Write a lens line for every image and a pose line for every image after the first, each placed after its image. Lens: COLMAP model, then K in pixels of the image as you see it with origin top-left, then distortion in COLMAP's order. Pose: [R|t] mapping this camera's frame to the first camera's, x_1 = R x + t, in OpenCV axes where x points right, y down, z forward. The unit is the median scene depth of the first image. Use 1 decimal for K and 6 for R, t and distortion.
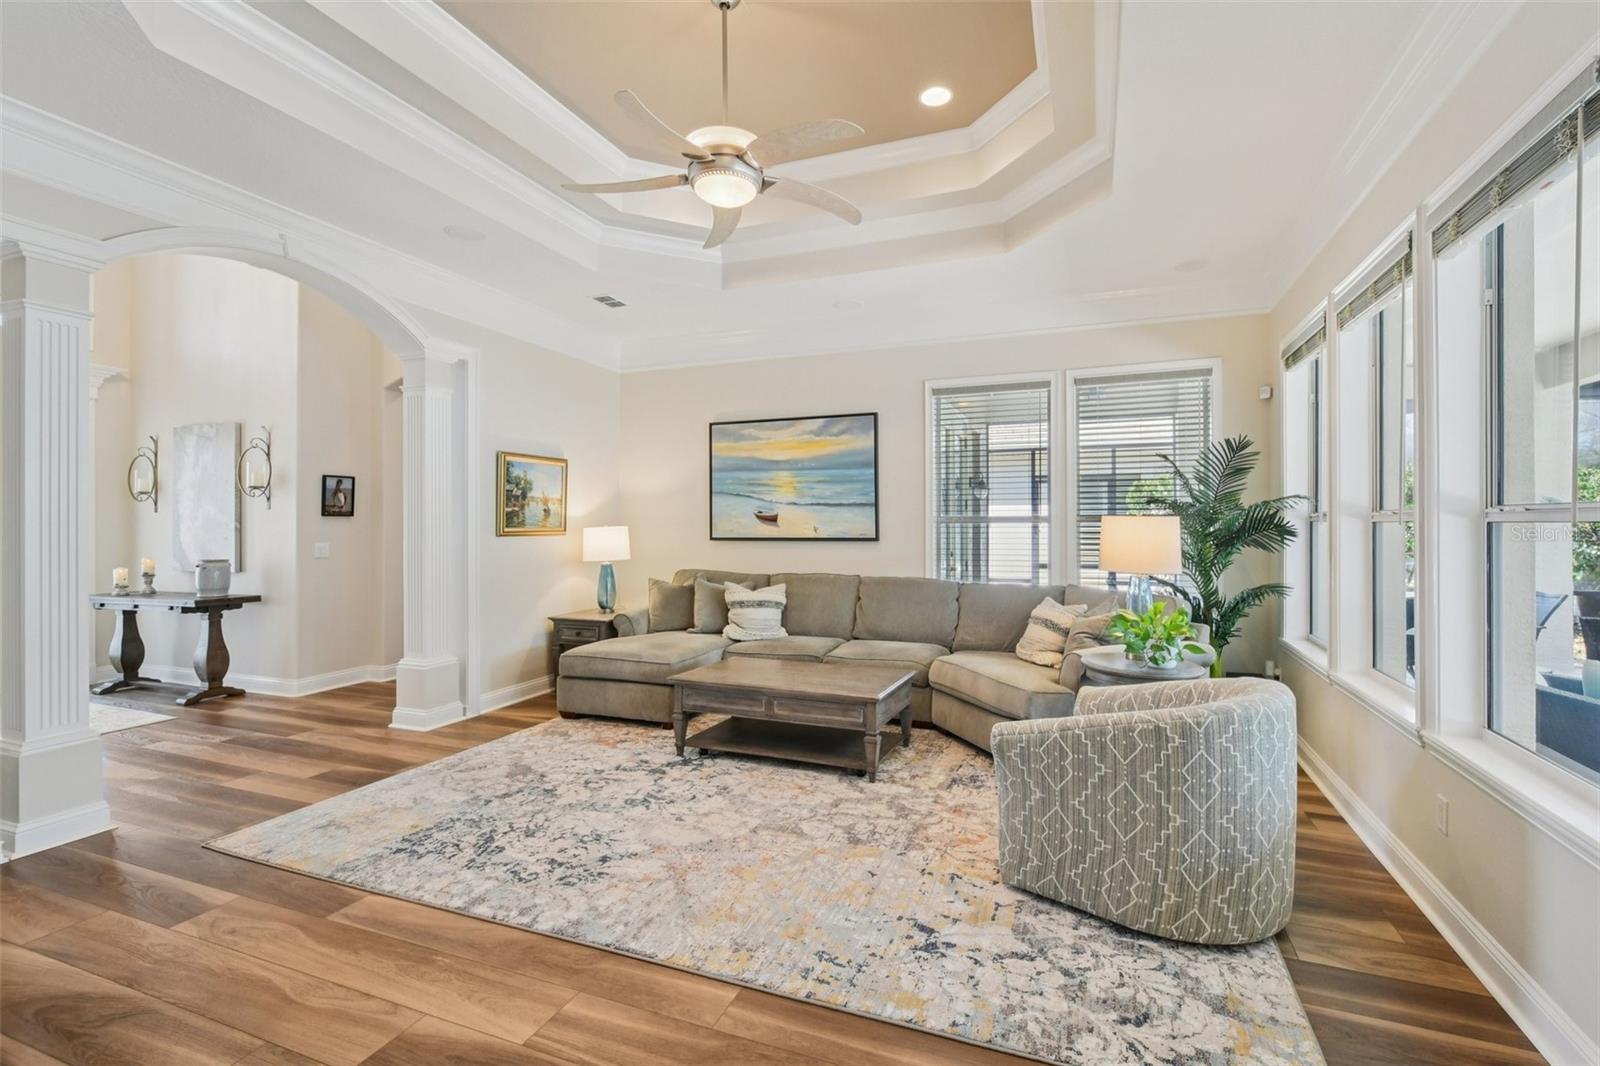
lens RADIAL K [[703.9, 0, 828.6], [0, 703.9, 522.3], [0, 0, 1]] dist [0.003467, -0.000856]
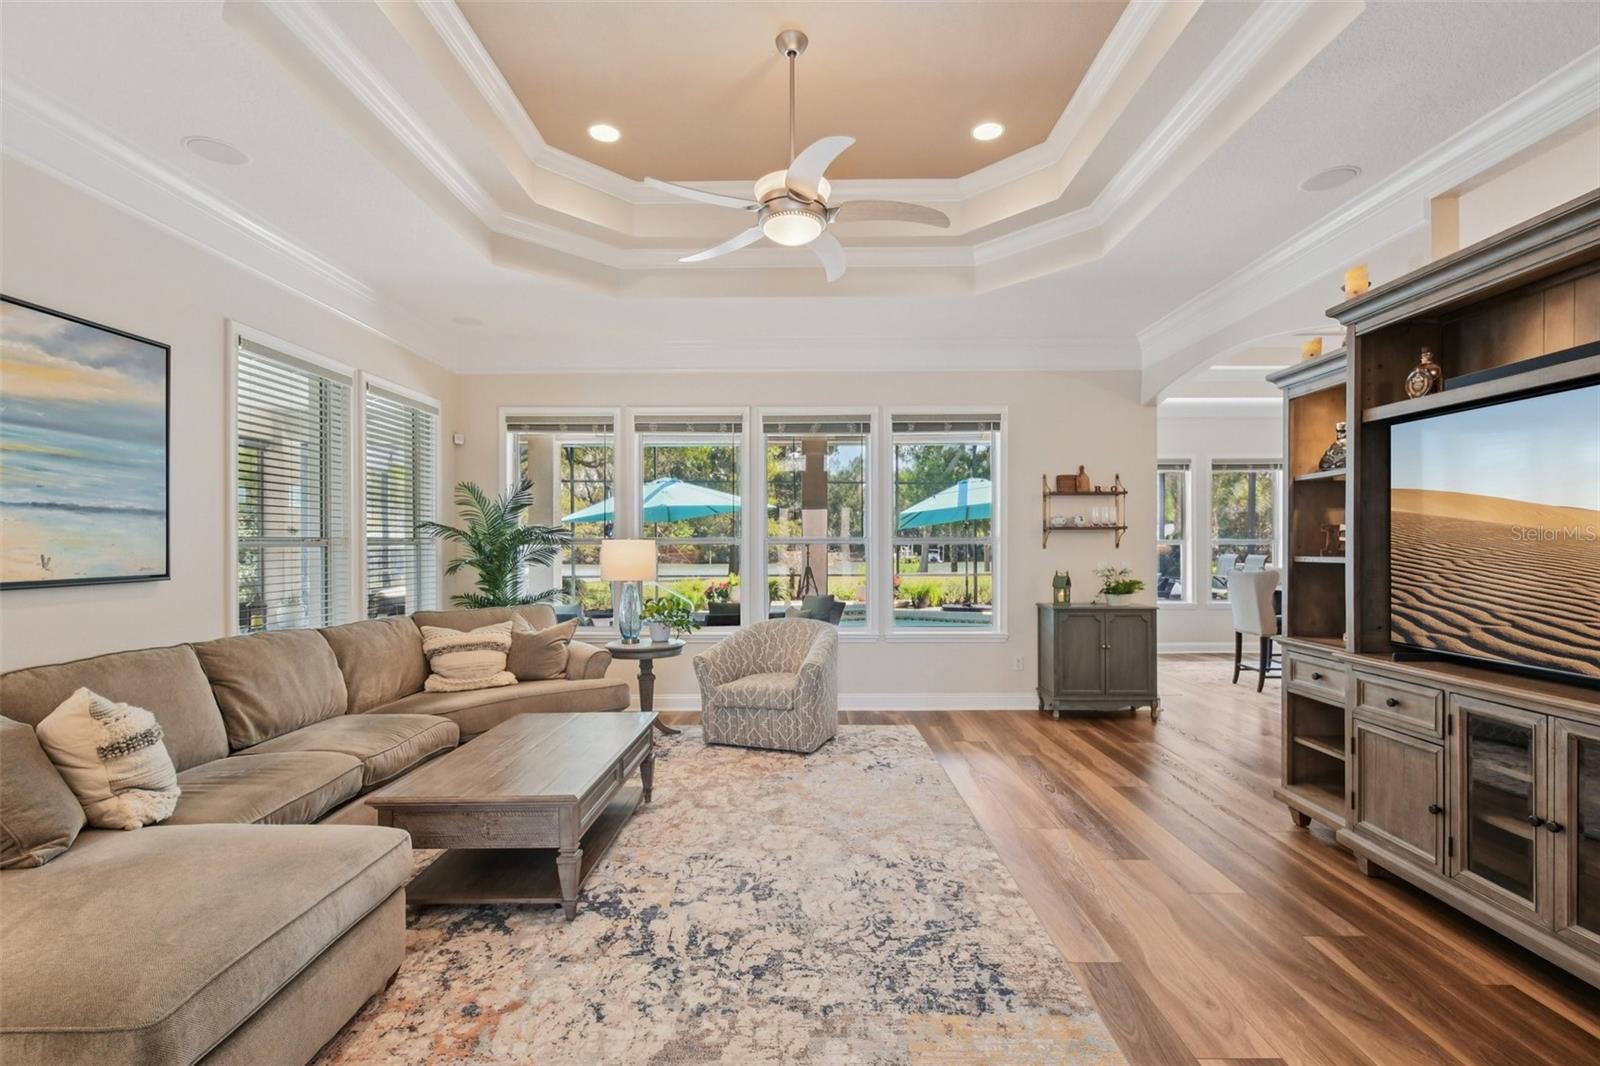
lens RADIAL K [[703.9, 0, 802.9], [0, 703.9, 541.6], [0, 0, 1]] dist [0.003467, -0.000856]
pose [[-0.338727, 0.008676, 0.940845, -1.015962], [0.007656, 0.999950, -0.006464, 0.006224], [-0.940854, 0.005013, -0.338776, 1.193691]]
